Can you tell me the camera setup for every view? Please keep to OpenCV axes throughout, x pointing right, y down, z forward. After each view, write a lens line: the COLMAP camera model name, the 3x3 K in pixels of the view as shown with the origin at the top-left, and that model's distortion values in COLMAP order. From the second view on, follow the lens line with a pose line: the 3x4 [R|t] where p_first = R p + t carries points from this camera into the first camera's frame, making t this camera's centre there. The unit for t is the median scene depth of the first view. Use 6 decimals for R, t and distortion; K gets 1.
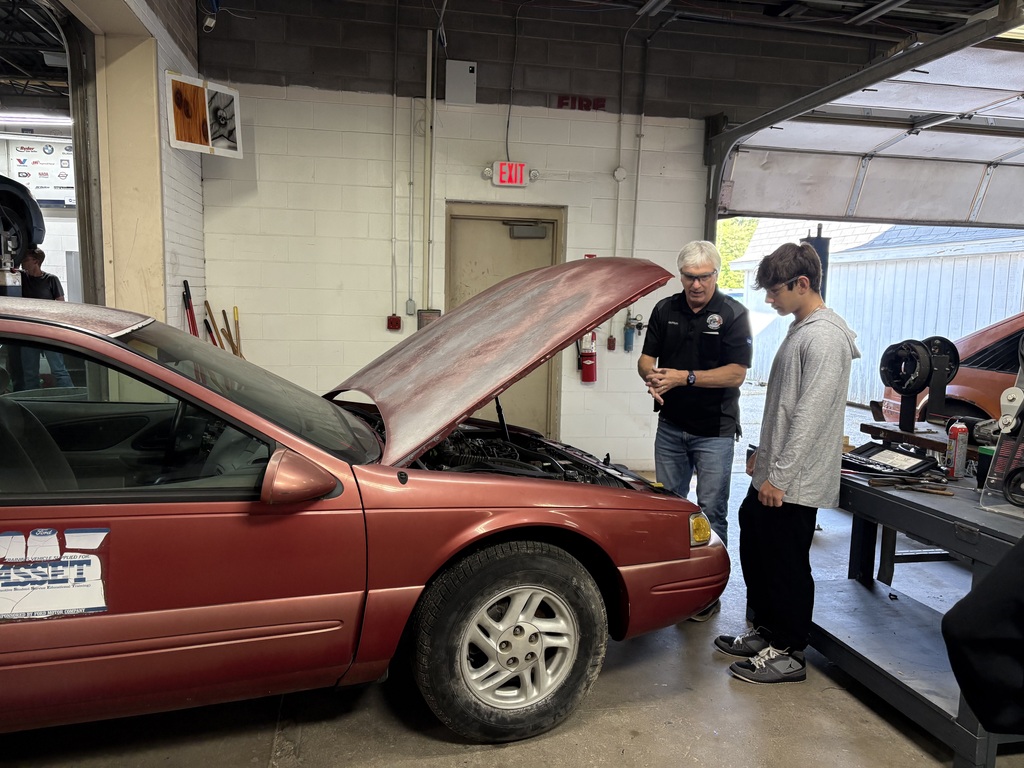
lens RADIAL K [[776.1, 0, 513.3], [0, 776.1, 386.4], [0, 0, 1]] dist [-0.002093, -0.001513]
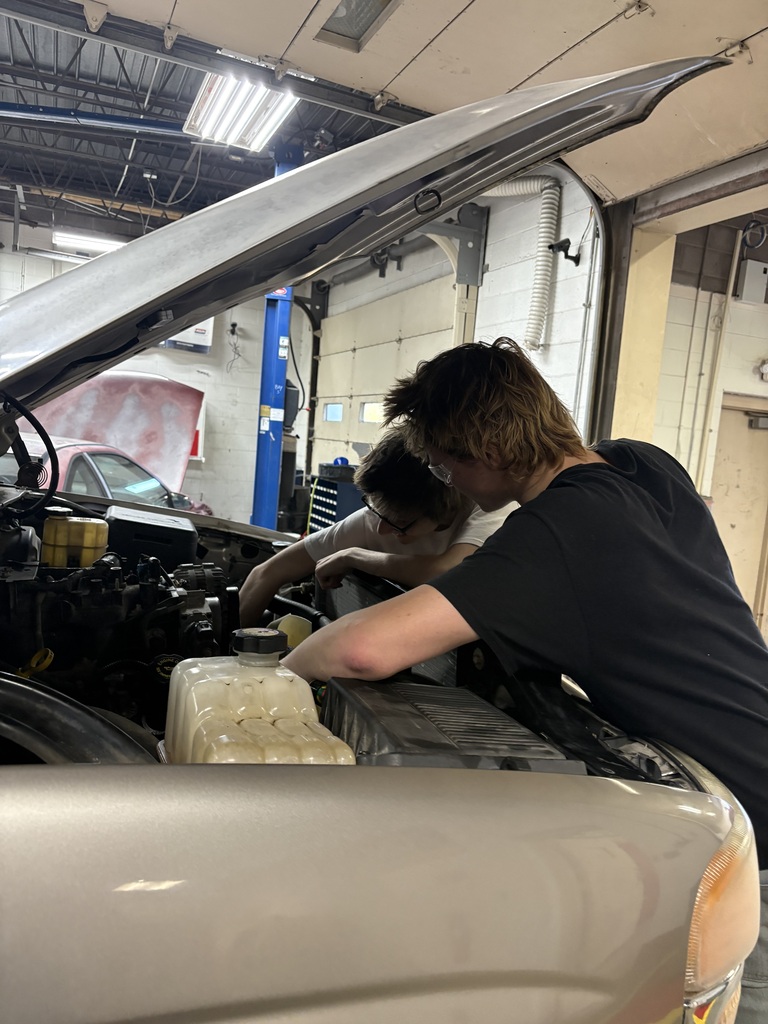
lens RADIAL K [[776.1, 0, 383.7], [0, 776.1, 513.4], [0, 0, 1]] dist [-0.002093, -0.001513]
pose [[0.980133, 0.036530, 0.194949, -0.743841], [-0.035569, 0.999332, -0.008431, -0.052847], [-0.195126, 0.001329, 0.980777, 0.071654]]
